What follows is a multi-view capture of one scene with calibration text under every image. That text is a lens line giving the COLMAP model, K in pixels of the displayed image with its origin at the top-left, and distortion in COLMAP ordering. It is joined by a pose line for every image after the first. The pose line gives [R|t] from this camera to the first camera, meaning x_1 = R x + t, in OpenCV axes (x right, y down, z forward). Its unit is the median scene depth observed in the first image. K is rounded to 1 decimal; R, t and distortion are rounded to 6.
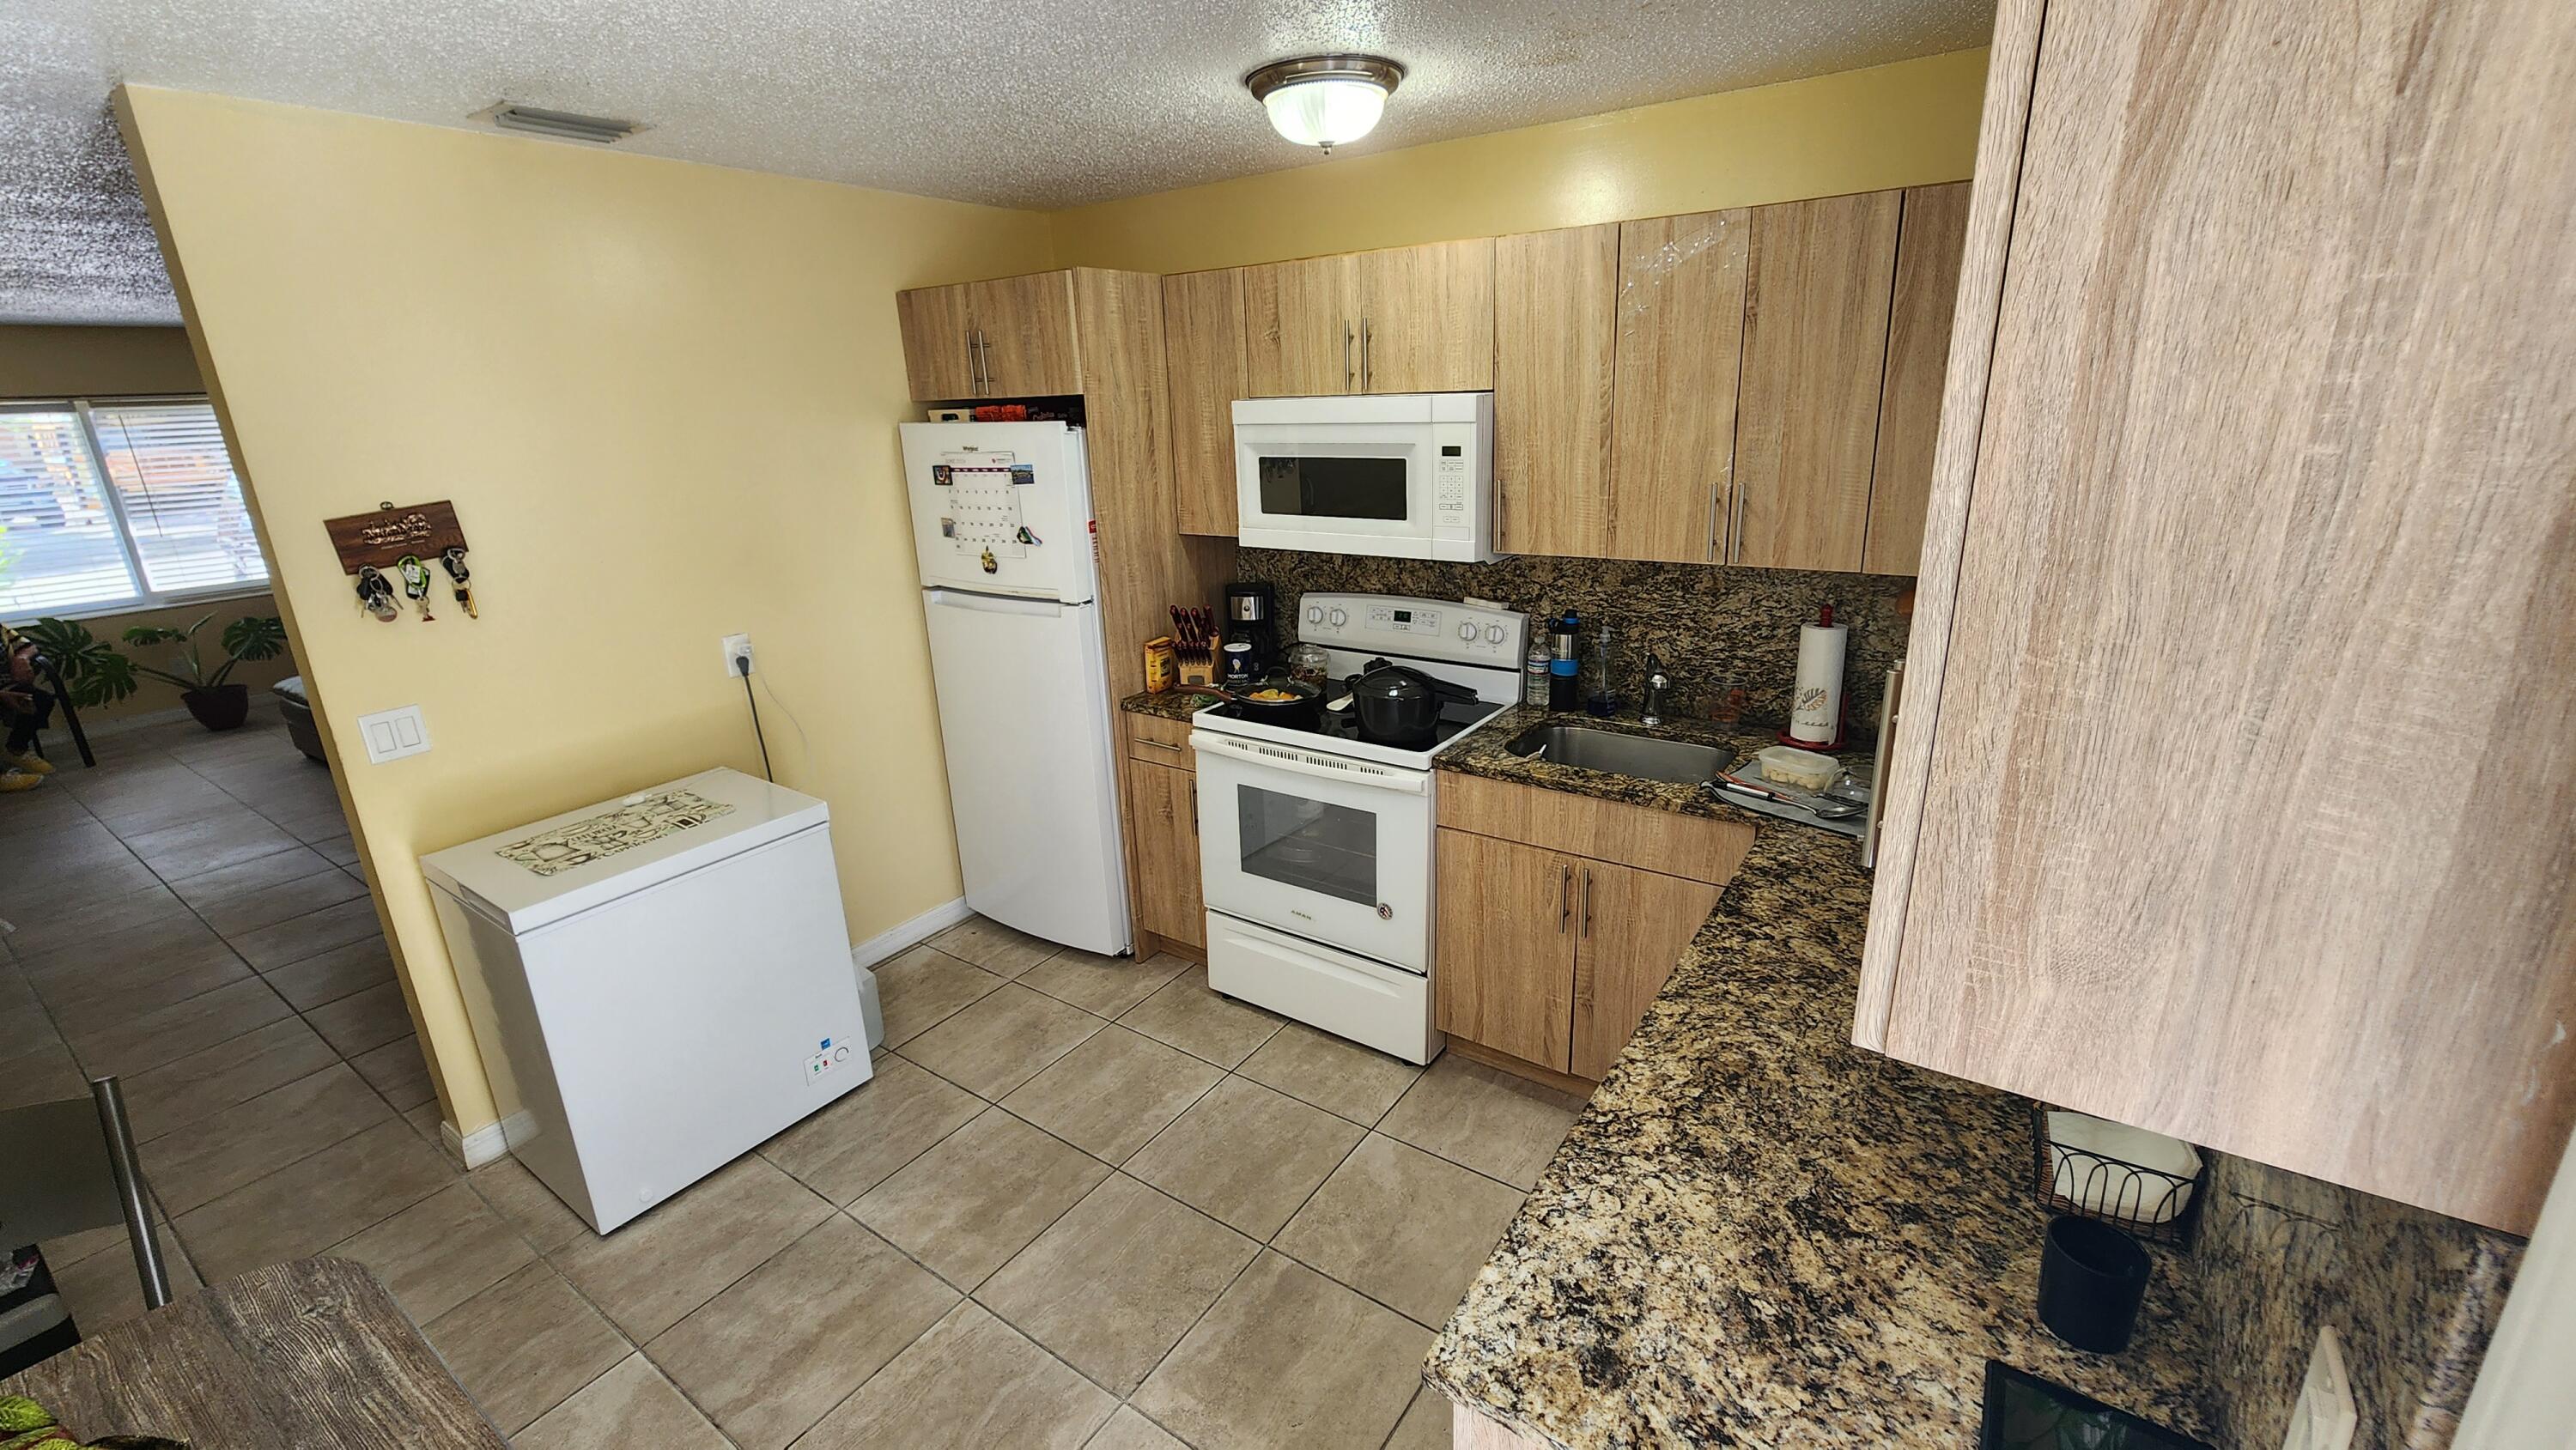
lens RADIAL K [[1059.3, 0, 1291.5], [0, 1059.3, 722.3], [0, 0, 1]] dist [-0.000533, 0.000123]
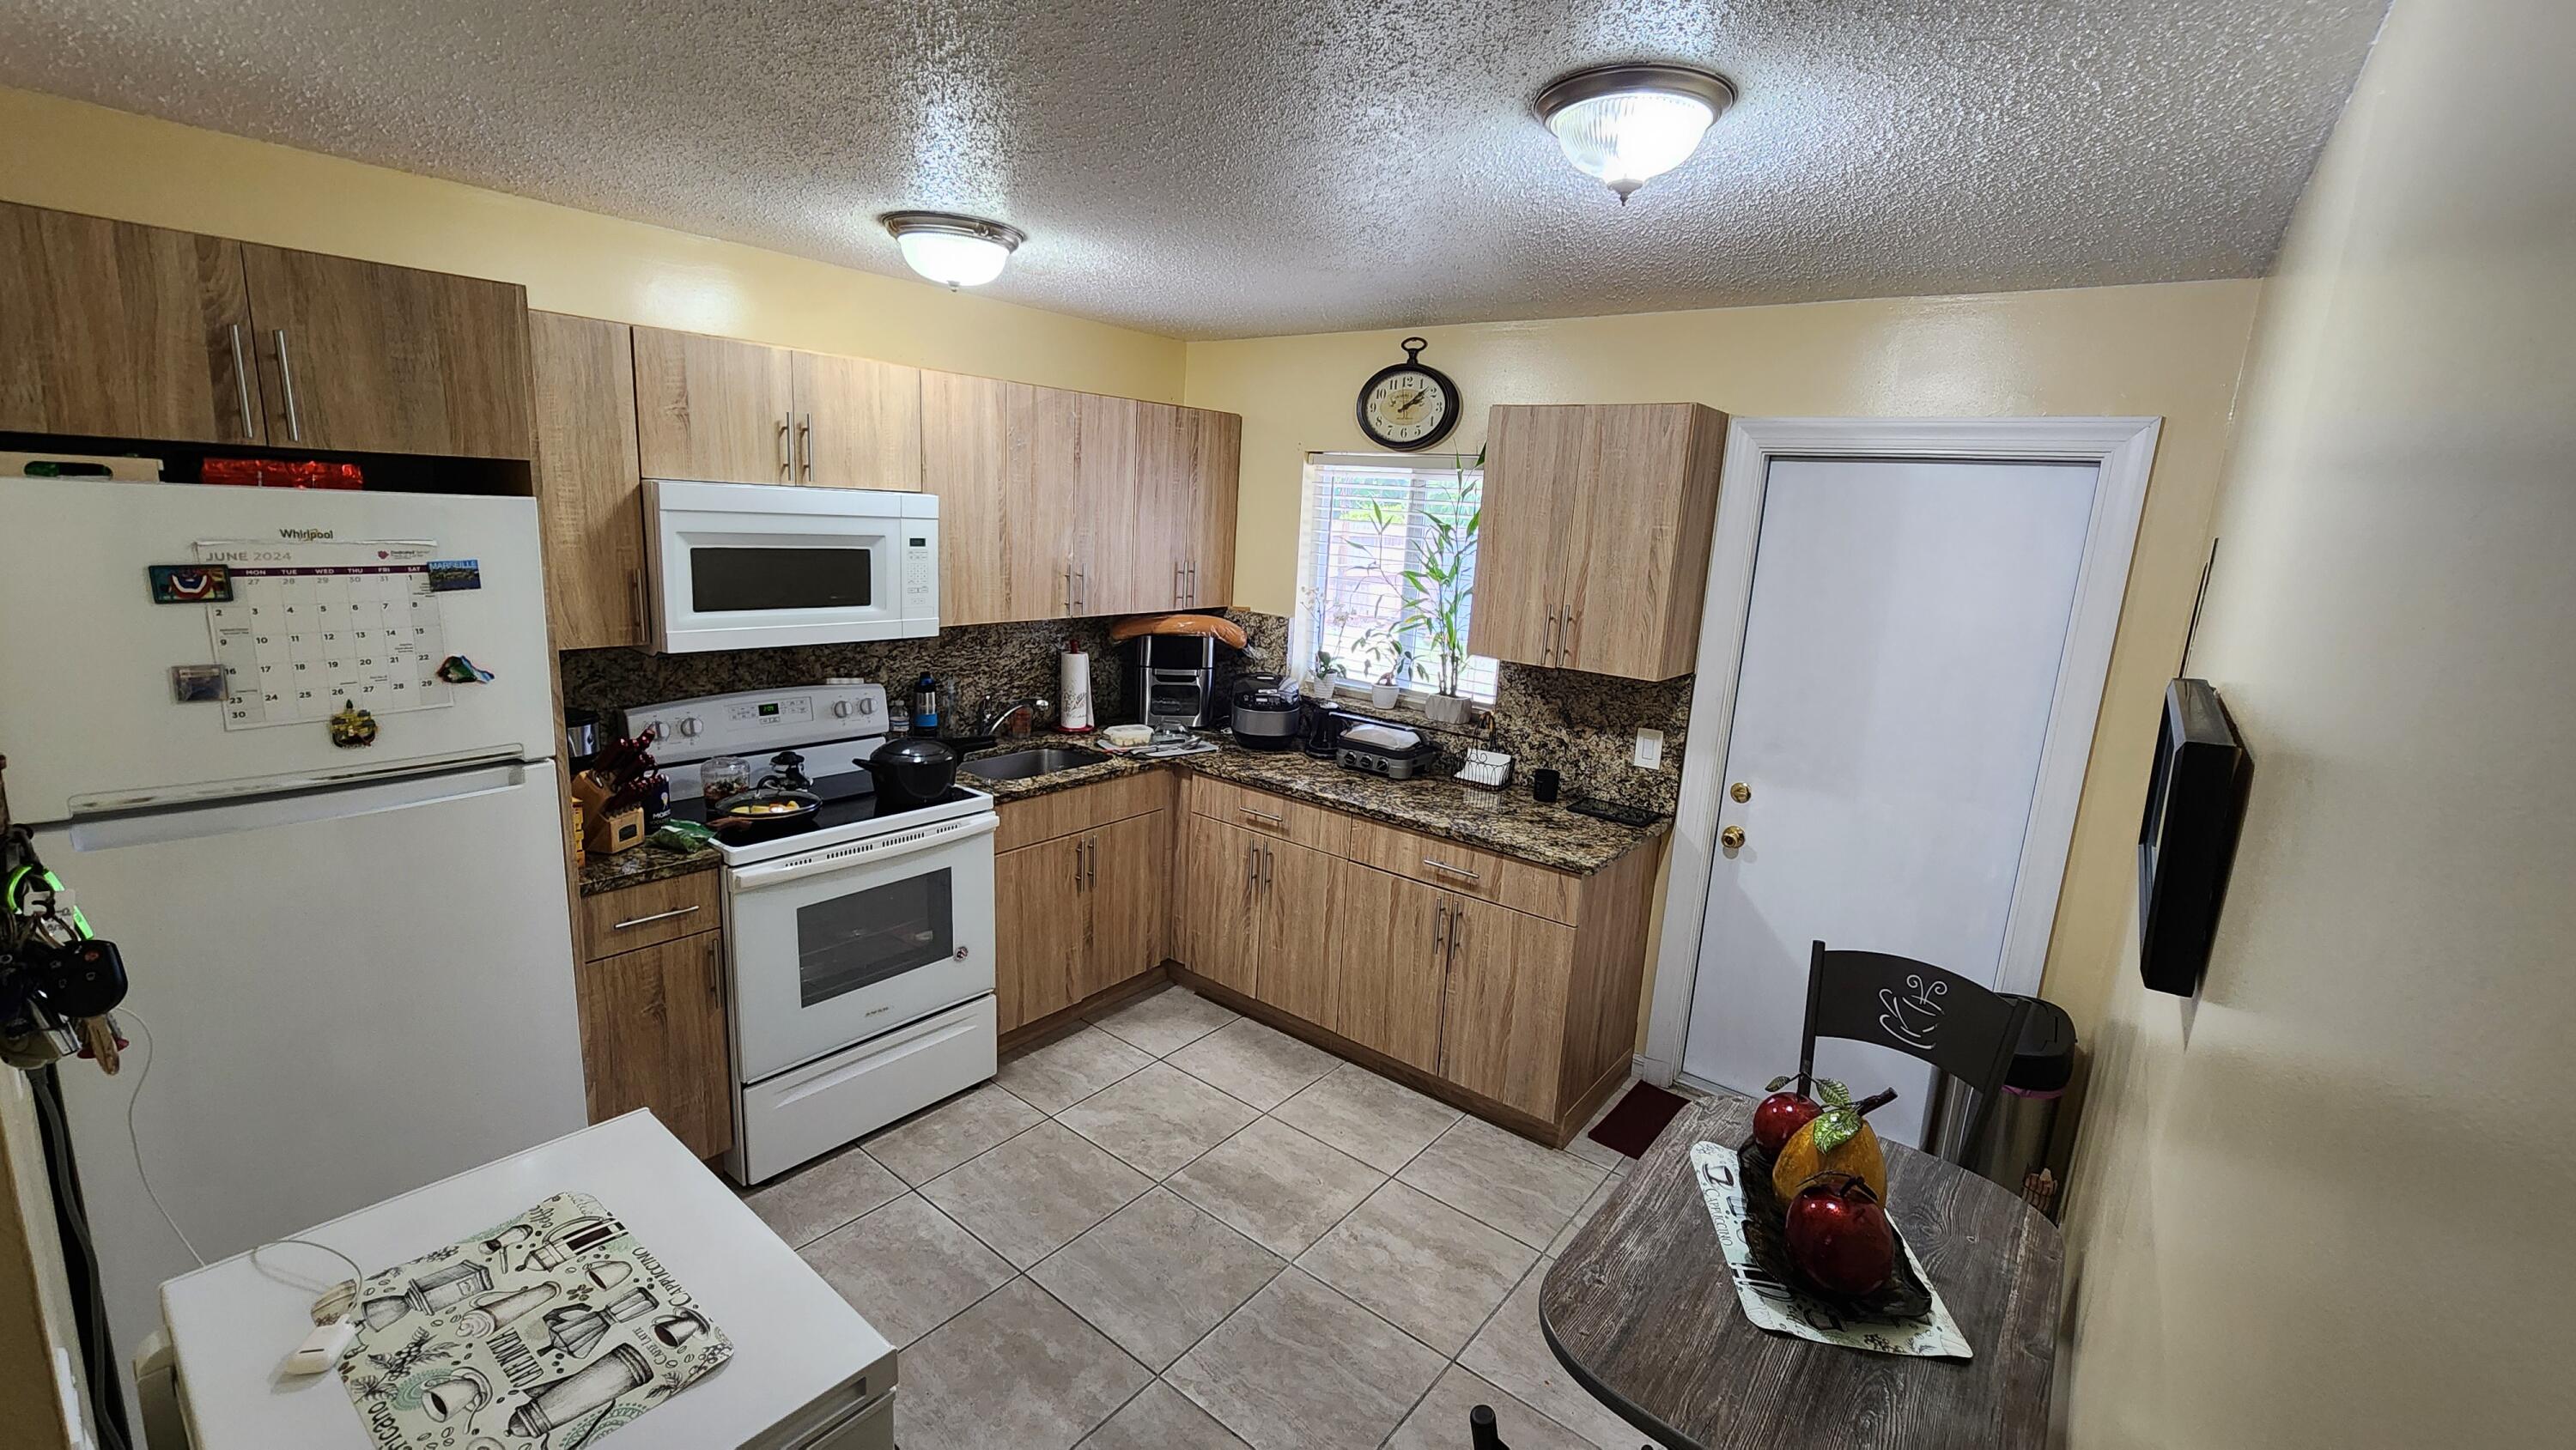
lens RADIAL K [[1059.3, 0, 1291.5], [0, 1059.3, 722.3], [0, 0, 1]] dist [-0.000533, 0.000123]
pose [[0.058066, -0.163620, 0.984813, -0.960289], [0.245177, 0.958602, 0.144810, -0.130532], [-0.967738, 0.233045, 0.095778, 0.522172]]
